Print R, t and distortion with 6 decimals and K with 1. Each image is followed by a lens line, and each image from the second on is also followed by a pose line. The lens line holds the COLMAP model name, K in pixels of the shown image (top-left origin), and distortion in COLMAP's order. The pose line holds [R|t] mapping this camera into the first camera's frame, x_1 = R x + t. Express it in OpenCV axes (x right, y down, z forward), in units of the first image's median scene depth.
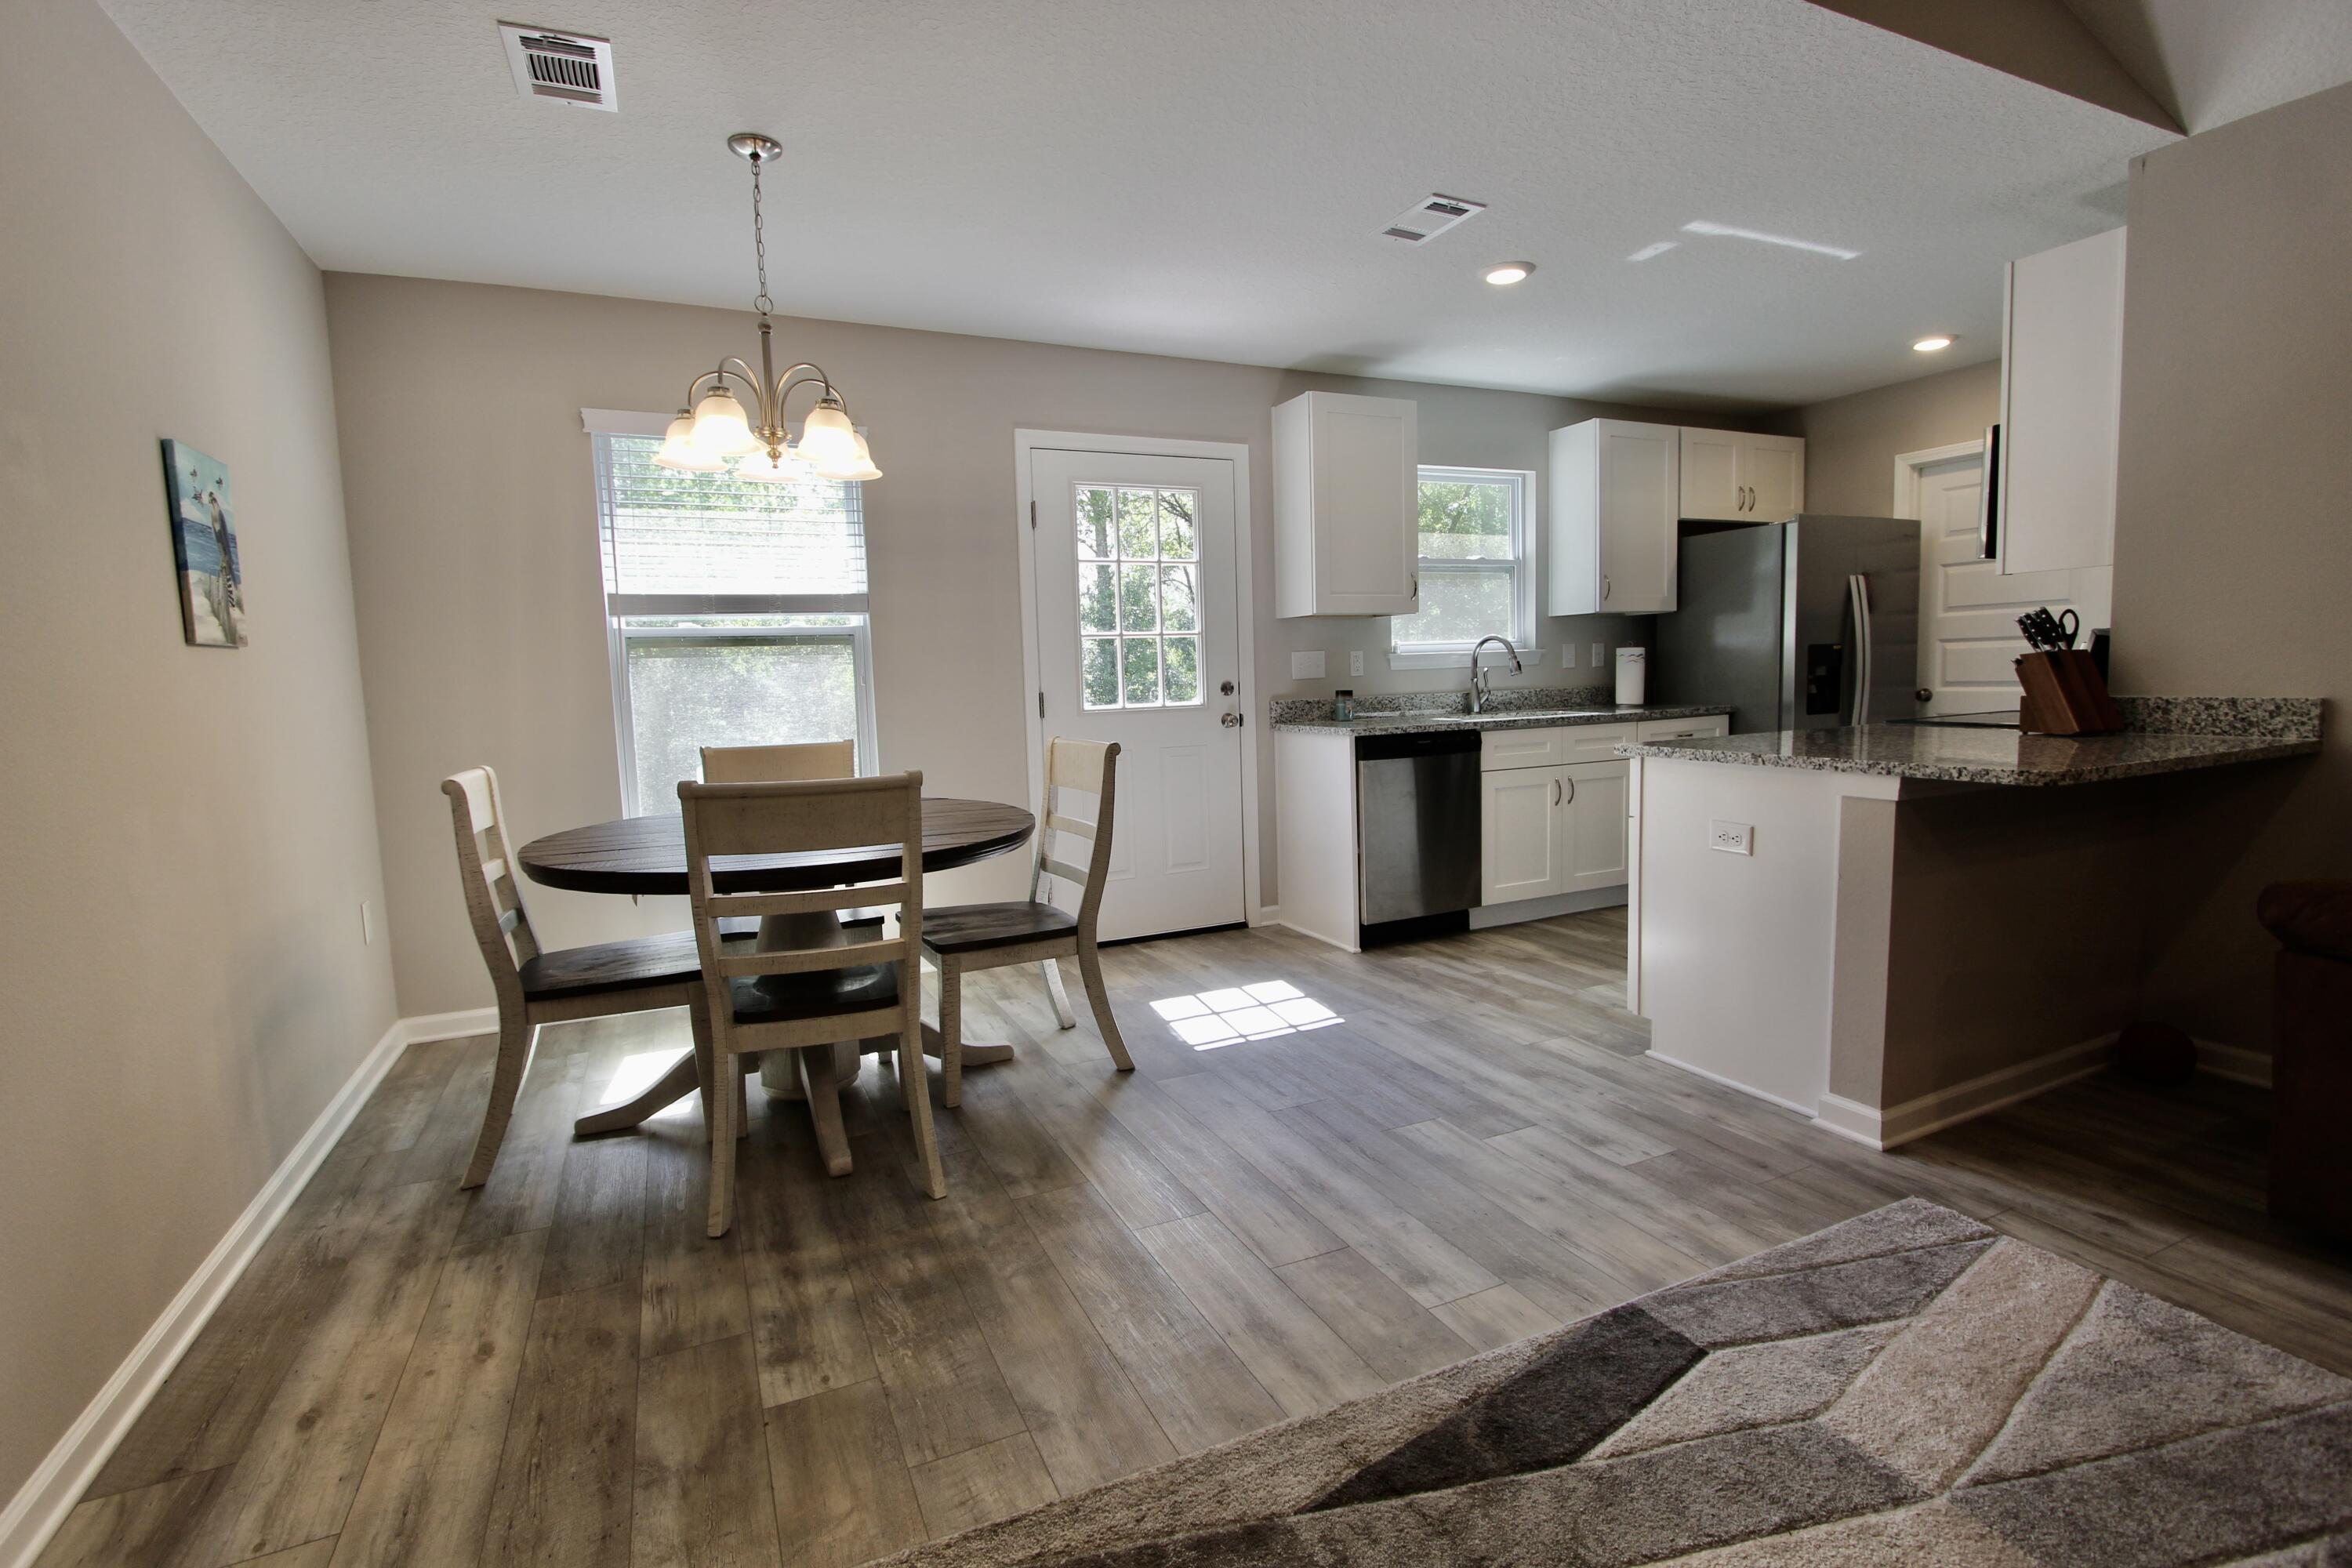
lens RADIAL K [[1085.8, 0, 1172.4], [0, 1085.8, 777.8], [0, 0, 1]] dist [-0.016545, 0.002071]
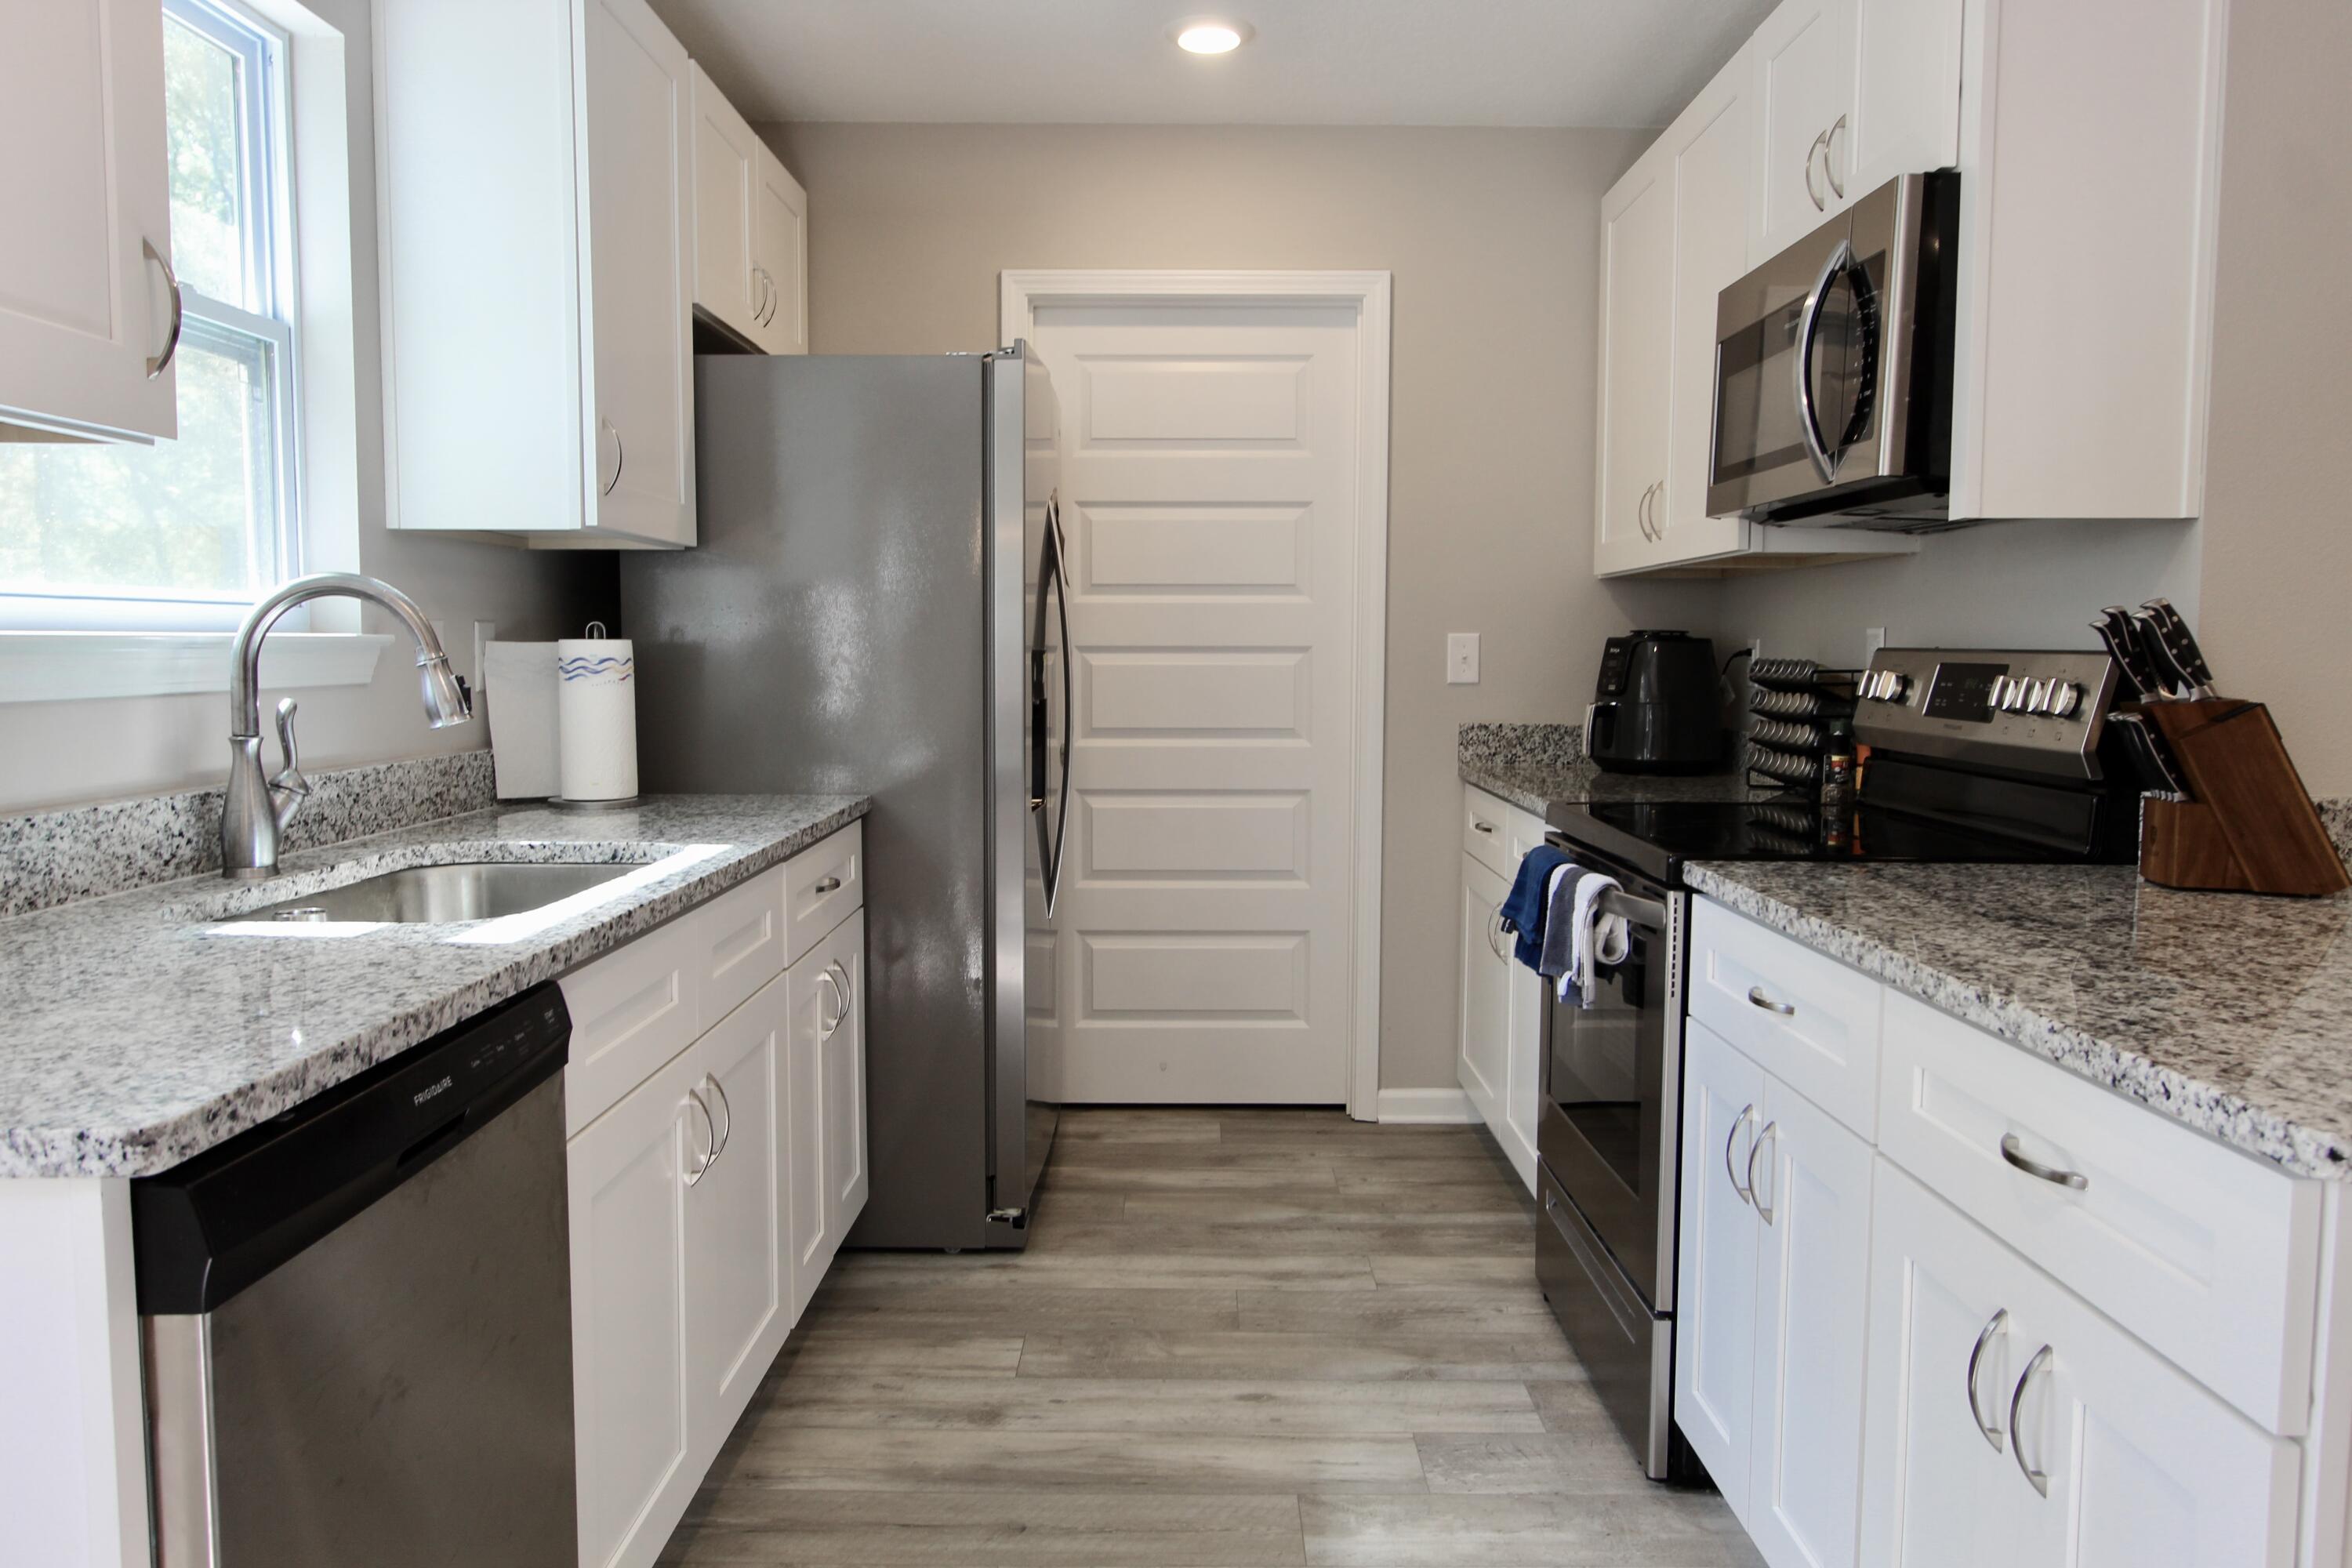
lens RADIAL K [[1650.4, 0, 1182.8], [0, 1650.4, 778.7], [0, 0, 1]] dist [0.000890, 0.003645]
pose [[0.425905, -0.036909, 0.904015, 0.026300], [0.070673, 0.997472, 0.007429, -0.100270], [-0.902003, 0.060725, 0.427437, 0.920901]]
